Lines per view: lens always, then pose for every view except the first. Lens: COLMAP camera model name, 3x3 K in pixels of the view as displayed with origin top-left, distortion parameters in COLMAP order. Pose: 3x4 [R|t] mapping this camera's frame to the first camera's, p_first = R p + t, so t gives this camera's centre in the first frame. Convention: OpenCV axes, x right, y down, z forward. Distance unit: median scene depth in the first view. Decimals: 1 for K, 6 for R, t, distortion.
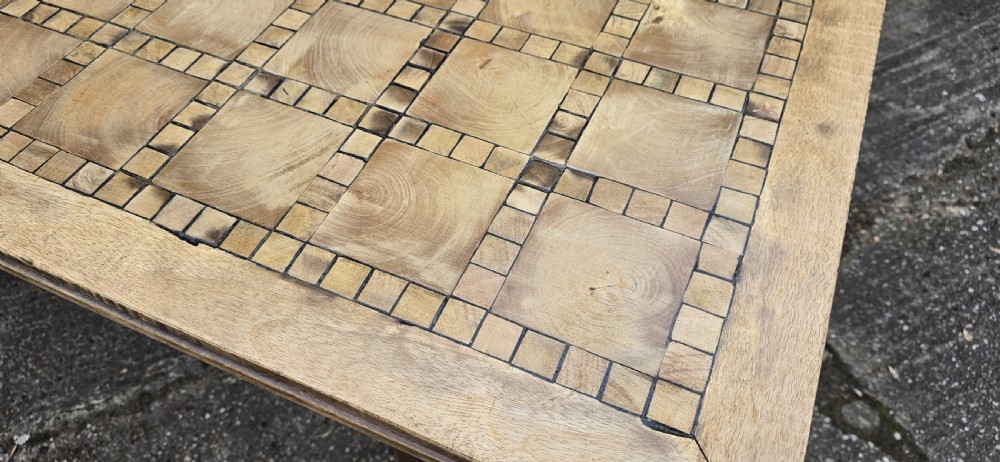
lens RADIAL K [[672.1, 0, 486.9], [0, 672.1, 232.0], [0, 0, 1]] dist [0.065055, -0.065375]
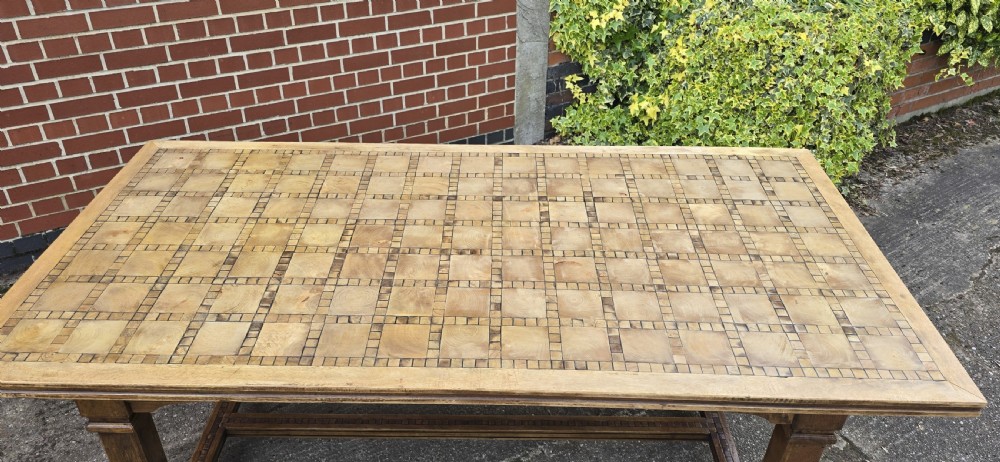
lens RADIAL K [[721.8, 0, 496.9], [0, 721.8, 226.1], [0, 0, 1]] dist [0.072195, -0.076894]
pose [[0.914644, -0.198754, 0.352026, -2.218655], [0.298544, 0.919230, -0.256687, -0.130169], [-0.272575, 0.339872, 0.900105, -1.572543]]
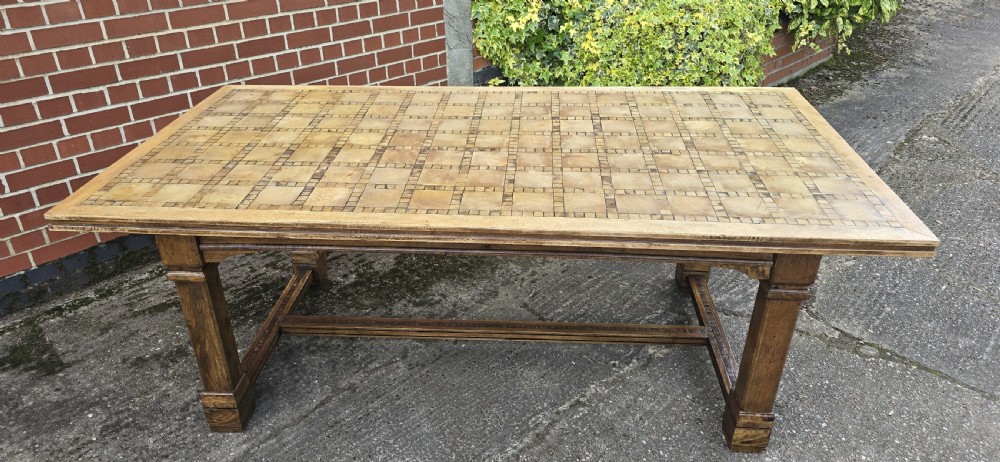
lens RADIAL K [[672.1, 0, 496.3], [0, 672.1, 224.3], [0, 0, 1]] dist [0.065055, -0.065375]
pose [[0.935284, -0.165202, 0.312974, -2.353880], [0.273596, 0.898474, -0.343350, 0.719209], [-0.224477, 0.406758, 0.885527, -1.546505]]
